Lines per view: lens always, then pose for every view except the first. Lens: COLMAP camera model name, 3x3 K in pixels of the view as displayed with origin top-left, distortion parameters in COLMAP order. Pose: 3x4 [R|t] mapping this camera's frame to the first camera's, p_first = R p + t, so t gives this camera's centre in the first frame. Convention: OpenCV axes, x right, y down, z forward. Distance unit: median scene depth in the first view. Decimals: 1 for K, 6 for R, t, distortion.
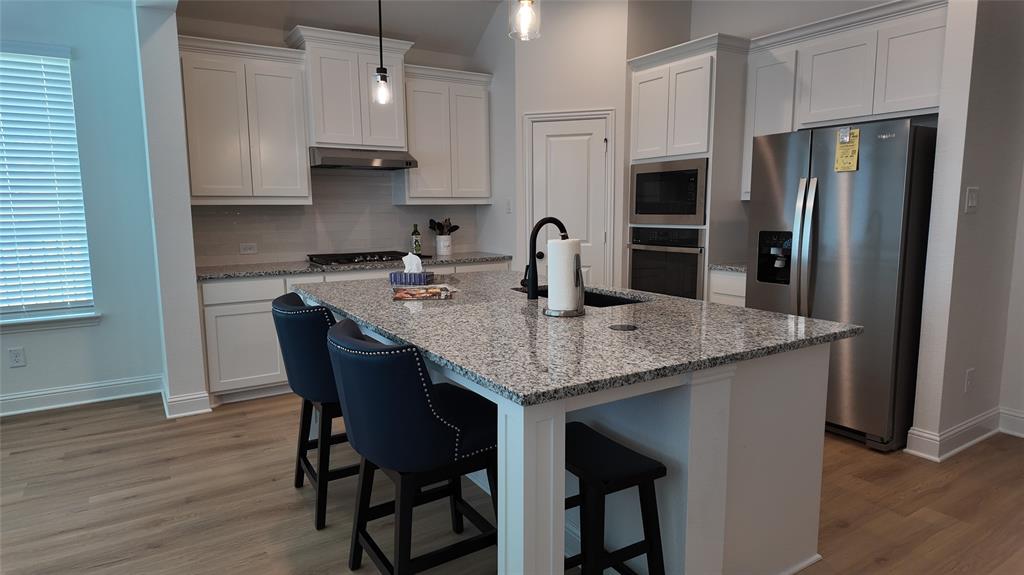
lens RADIAL K [[602.1, 0, 508.4], [0, 602.1, 286.0], [0, 0, 1]] dist [0.065352, -0.080138]
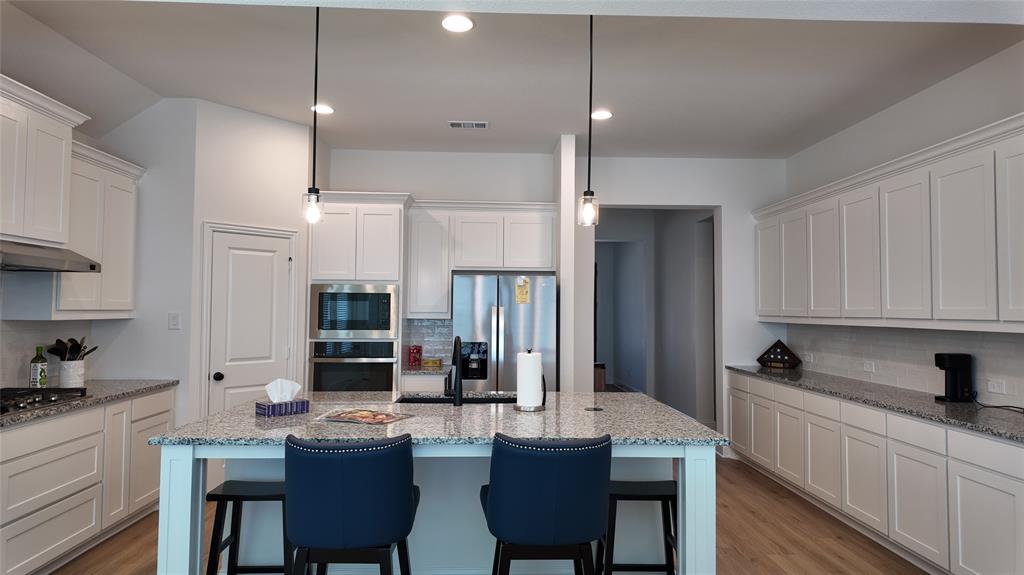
lens RADIAL K [[601.8, 0, 512.8], [0, 601.8, 285.6], [0, 0, 1]] dist [0.063394, -0.060141]
pose [[0.496181, 0.051845, 0.866670, -0.663716], [0.100861, 0.988015, -0.116848, -0.043720], [-0.862340, 0.145391, 0.485006, 0.208057]]
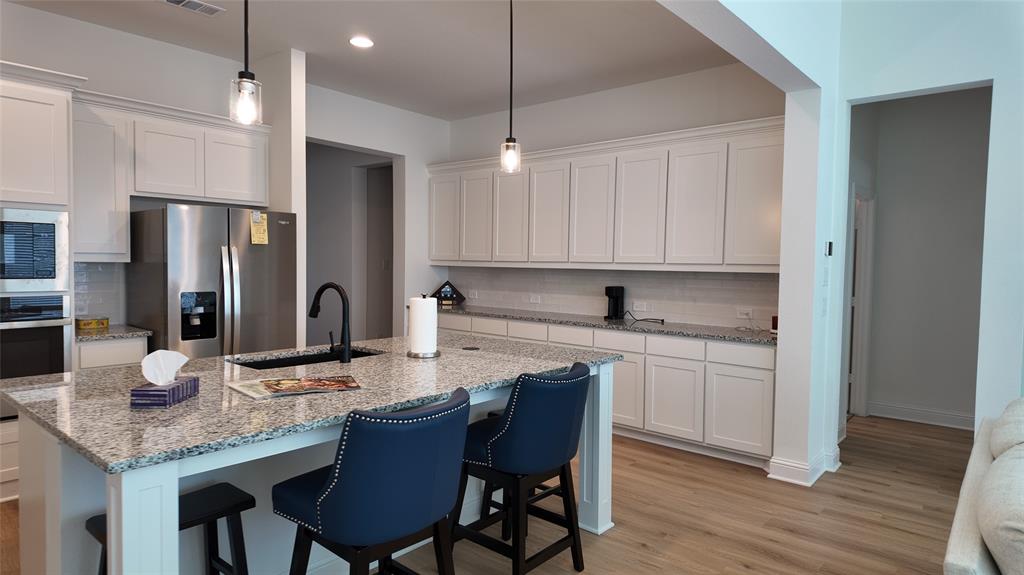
lens RADIAL K [[601.8, 0, 512.8], [0, 601.8, 285.6], [0, 0, 1]] dist [0.063394, -0.060141]
pose [[-0.304610, -0.030509, 0.951988, -0.715627], [0.114455, 0.991072, 0.068384, -0.101862], [-0.945575, 0.129791, -0.298399, 0.716940]]
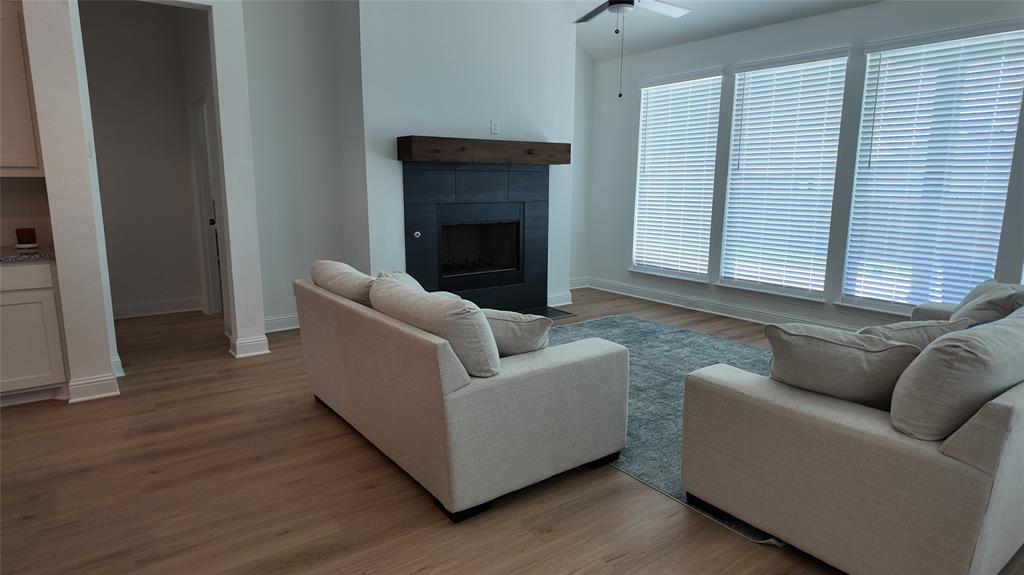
lens RADIAL K [[601.8, 0, 512.8], [0, 601.8, 285.6], [0, 0, 1]] dist [0.063394, -0.060141]
pose [[-0.997216, 0.017366, -0.072523, -0.503250], [-0.005553, 0.952516, 0.304439, -0.127768], [0.074367, 0.303994, -0.949767, 0.935909]]
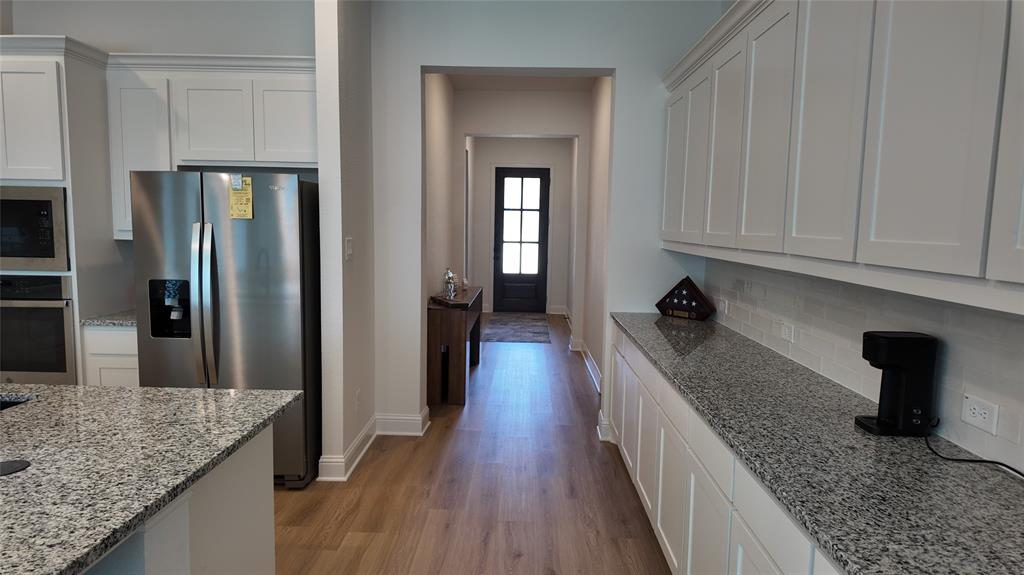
lens RADIAL K [[607.9, 0, 512.9], [0, 607.9, 285.1], [0, 0, 1]] dist [0.008142, 0.000272]
pose [[0.549876, -0.066252, 0.832615, -0.025674], [0.087028, 0.995968, 0.021776, -0.052673], [-0.830700, 0.060487, 0.553425, 0.080043]]
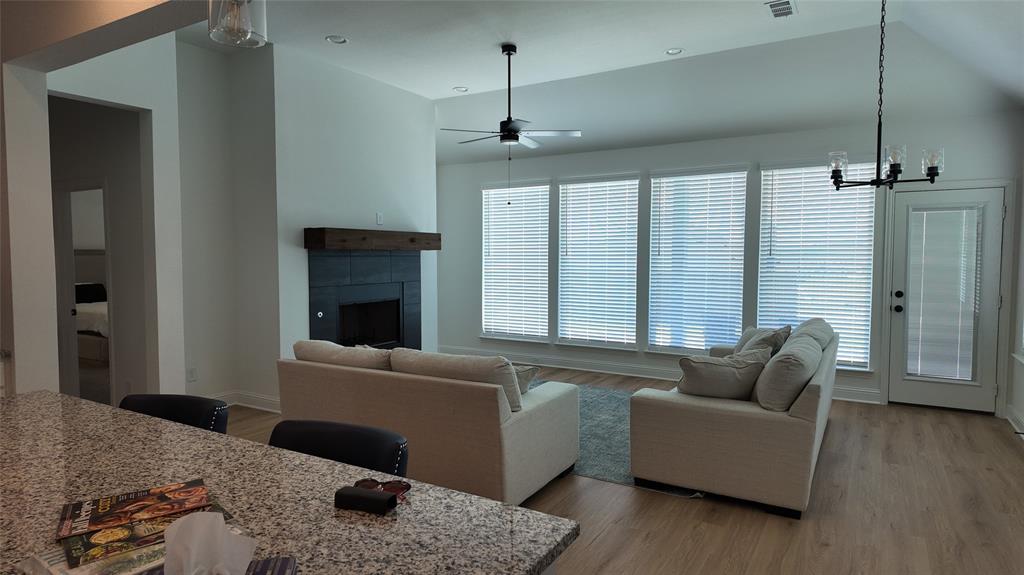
lens RADIAL K [[582.3, 0, 517.0], [0, 582.3, 284.5], [0, 0, 1]] dist [0.036954, -0.052181]
pose [[-0.888805, 0.030144, -0.457294, -0.148840], [-0.054670, 0.983735, 0.171104, -0.170374], [0.455014, 0.177078, -0.872700, 1.069683]]
